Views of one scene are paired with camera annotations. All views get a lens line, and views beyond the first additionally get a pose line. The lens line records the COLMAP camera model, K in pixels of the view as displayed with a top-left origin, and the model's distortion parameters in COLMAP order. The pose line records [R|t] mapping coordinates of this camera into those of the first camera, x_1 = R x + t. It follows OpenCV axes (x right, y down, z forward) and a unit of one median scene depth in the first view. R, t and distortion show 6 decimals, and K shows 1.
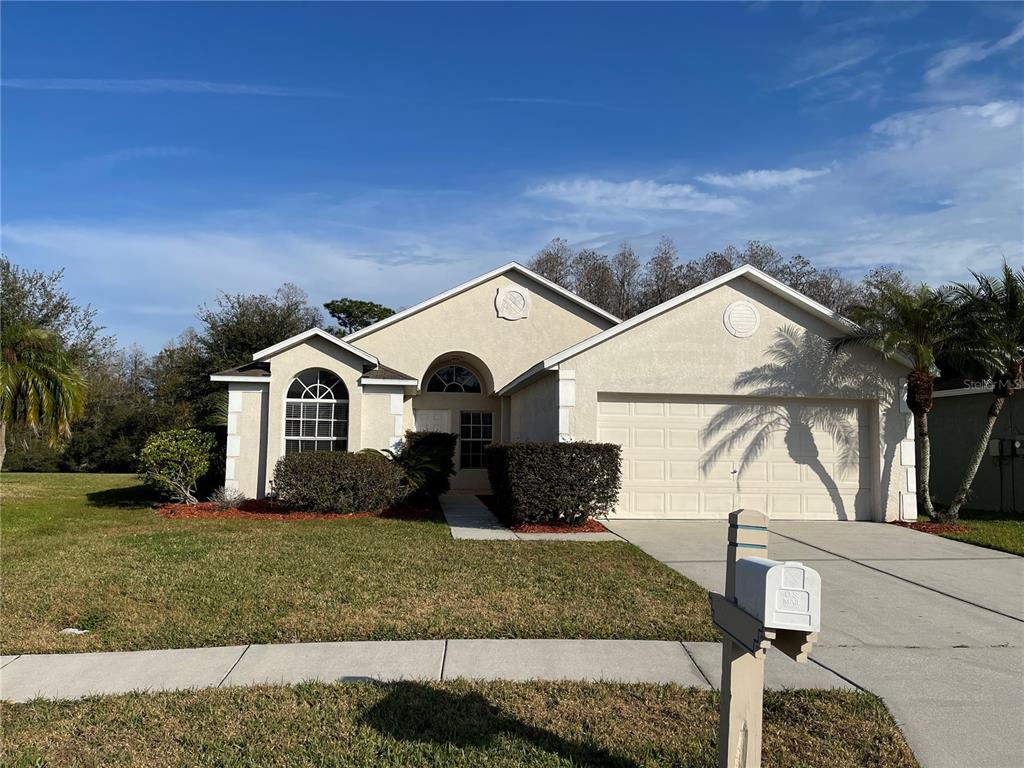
lens RADIAL K [[774.6, 0, 516.0], [0, 774.6, 396.6], [0, 0, 1]] dist [0.094562, -0.124992]
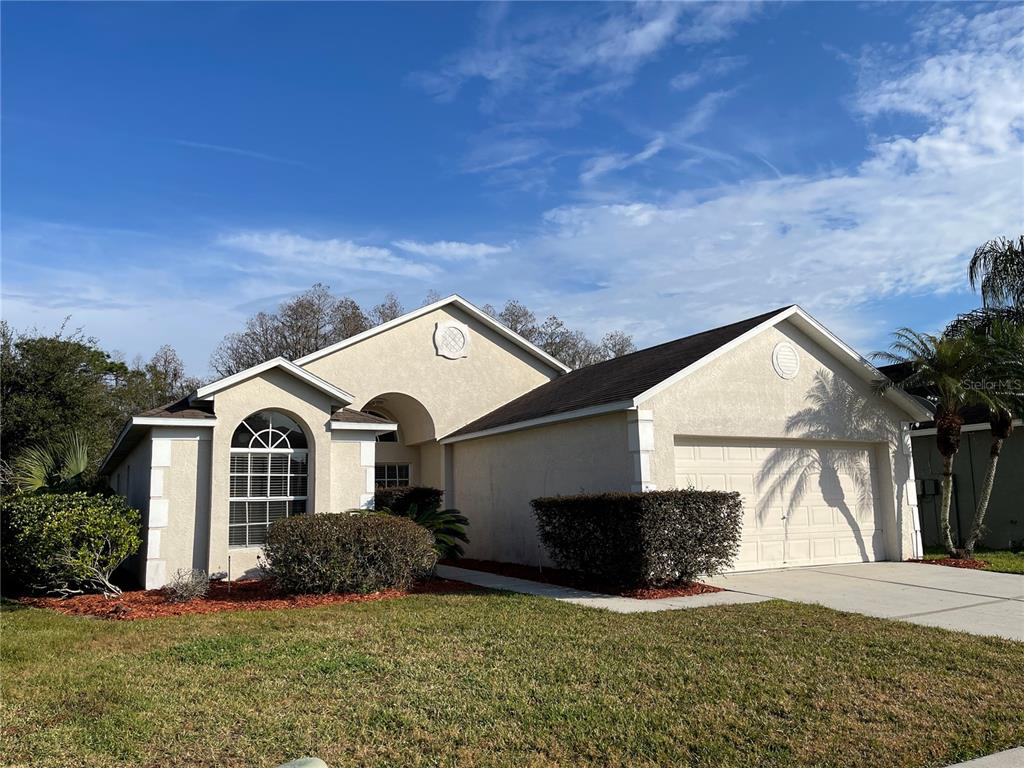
lens RADIAL K [[770.6, 0, 512.0], [0, 770.6, 384.0], [0, 0, 1]] dist [0.014975, -0.001282]
pose [[0.929458, 0.022097, 0.368265, -0.379836], [0.010526, 0.996210, -0.086344, 0.010030], [-0.368777, 0.084130, 0.925703, 0.223427]]
